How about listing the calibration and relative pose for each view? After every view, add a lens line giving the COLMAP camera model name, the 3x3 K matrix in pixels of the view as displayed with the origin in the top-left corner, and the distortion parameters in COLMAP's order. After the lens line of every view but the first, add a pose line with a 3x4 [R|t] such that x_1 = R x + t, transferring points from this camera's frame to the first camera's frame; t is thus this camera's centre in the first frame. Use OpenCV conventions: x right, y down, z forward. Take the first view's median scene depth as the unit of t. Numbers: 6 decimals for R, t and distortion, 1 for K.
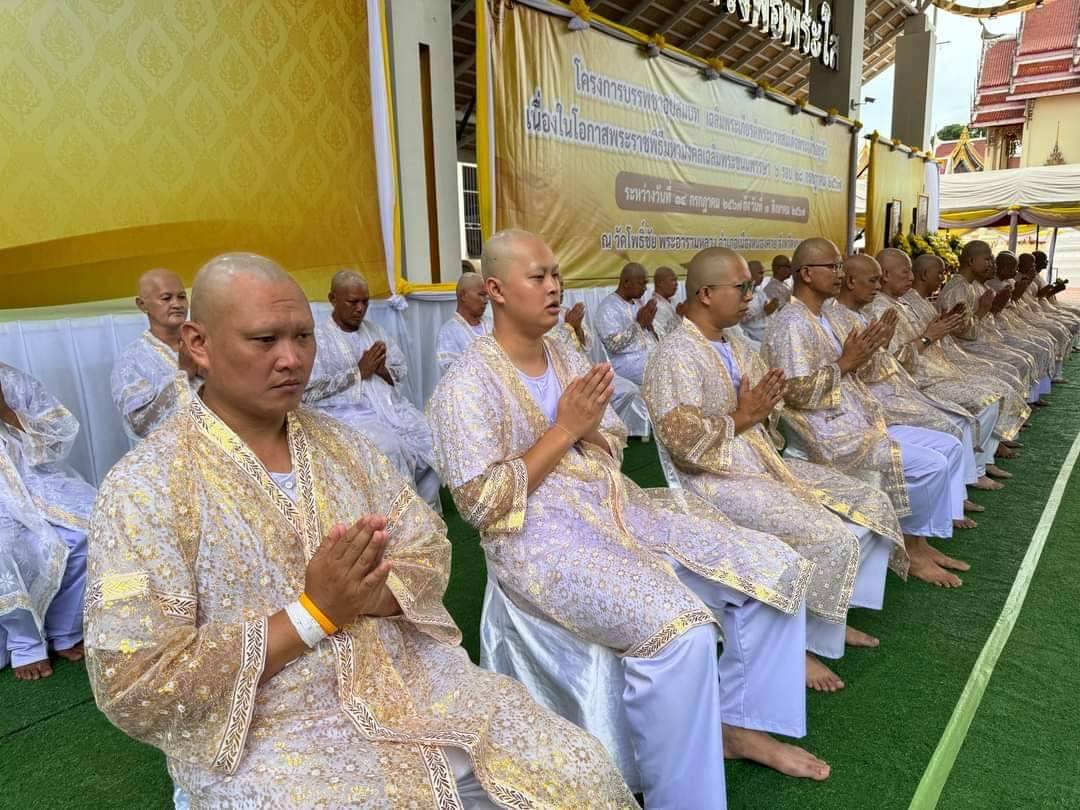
lens RADIAL K [[840.8, 0, 540.0], [0, 840.8, 405.0], [0, 0, 1]] dist [-0.001304, -0.002570]
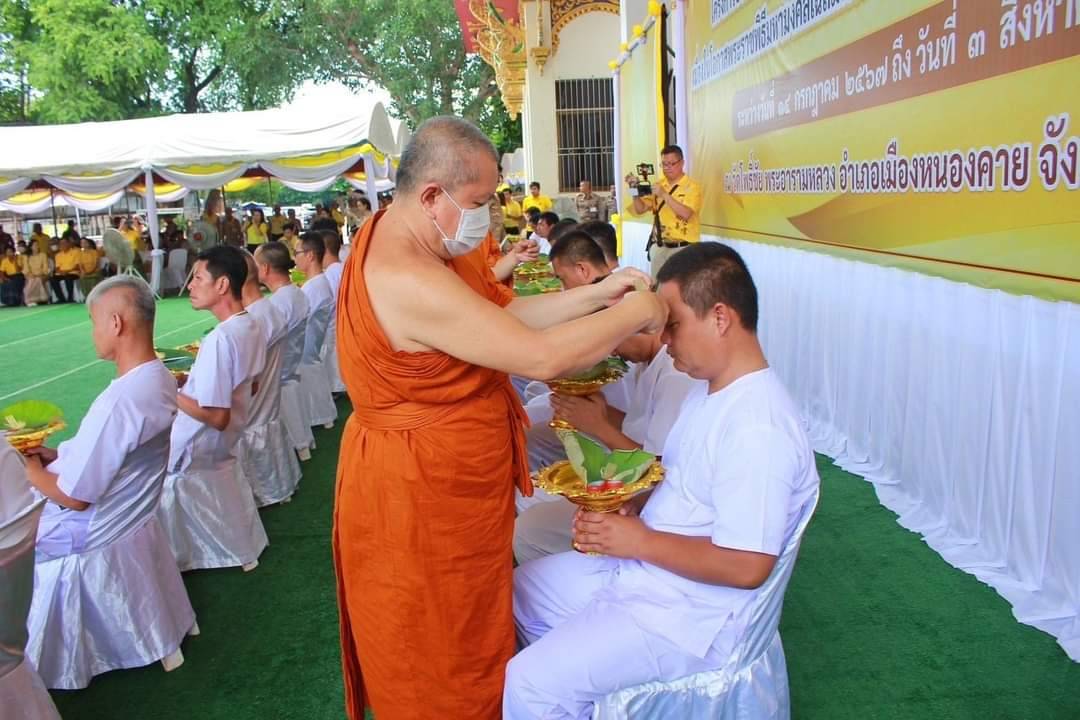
lens RADIAL K [[900.9, 0, 534.8], [0, 900.9, 358.3], [0, 0, 1]] dist [-0.157847, 0.136092]
pose [[-0.797358, 0.168574, -0.579484, 0.737015], [-0.032881, 0.946636, 0.320624, -0.288617], [0.602610, 0.274706, -0.749265, 1.500972]]
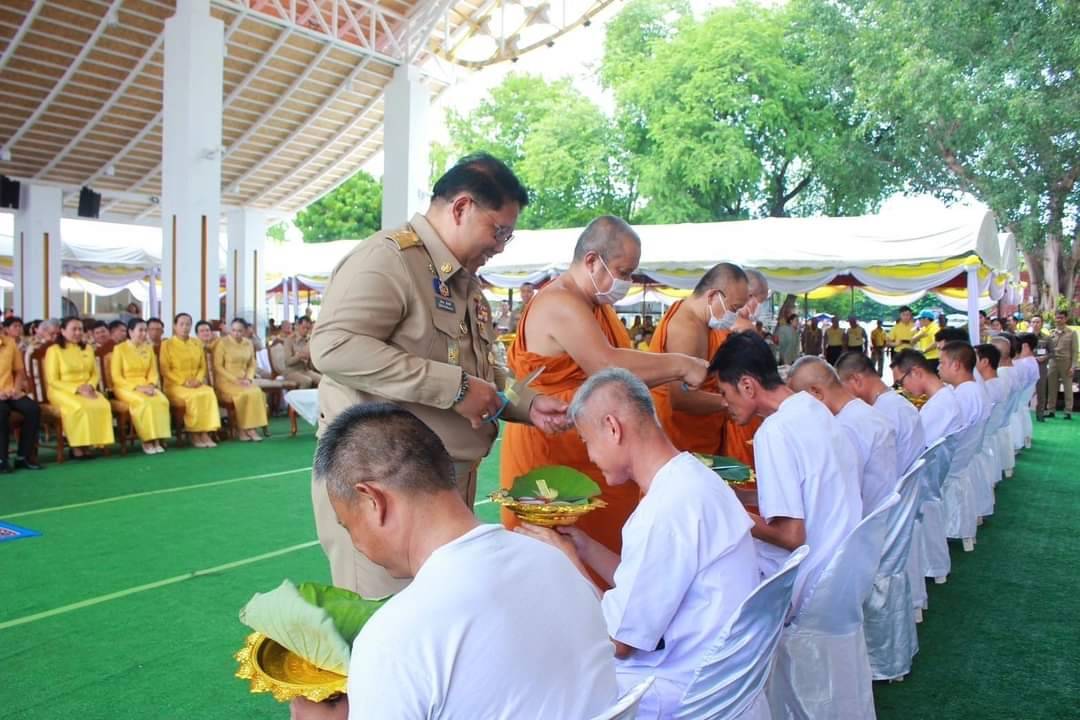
lens RADIAL K [[900.9, 0, 534.8], [0, 900.9, 358.3], [0, 0, 1]] dist [-0.157847, 0.136092]
pose [[-0.999554, 0.007908, -0.028797, 0.737614], [0.001723, 0.977967, 0.208753, -0.261039], [0.029813, 0.208610, -0.977544, 1.394884]]
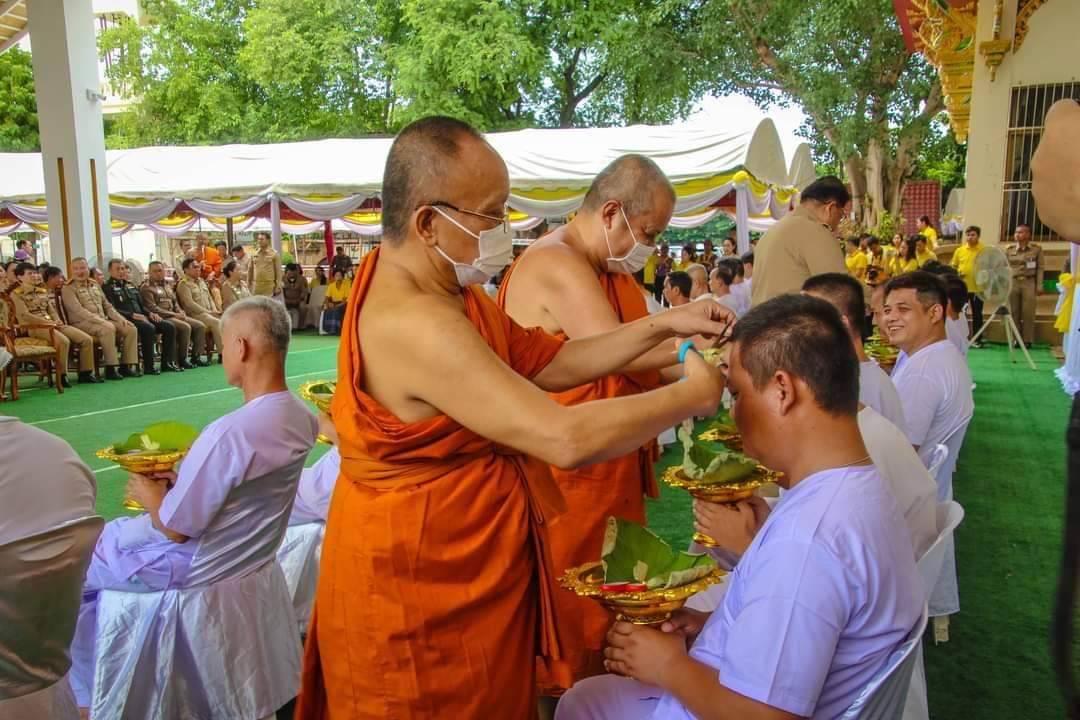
lens RADIAL K [[1111.6, 0, 541.8], [0, 1111.6, 414.5], [0, 0, 1]] dist [-0.034446, 0.275767]
pose [[-0.969040, 0.064048, -0.238450, 0.668779], [-0.012998, 0.951196, 0.308314, -0.288626], [0.246560, 0.301868, -0.920915, 1.541074]]
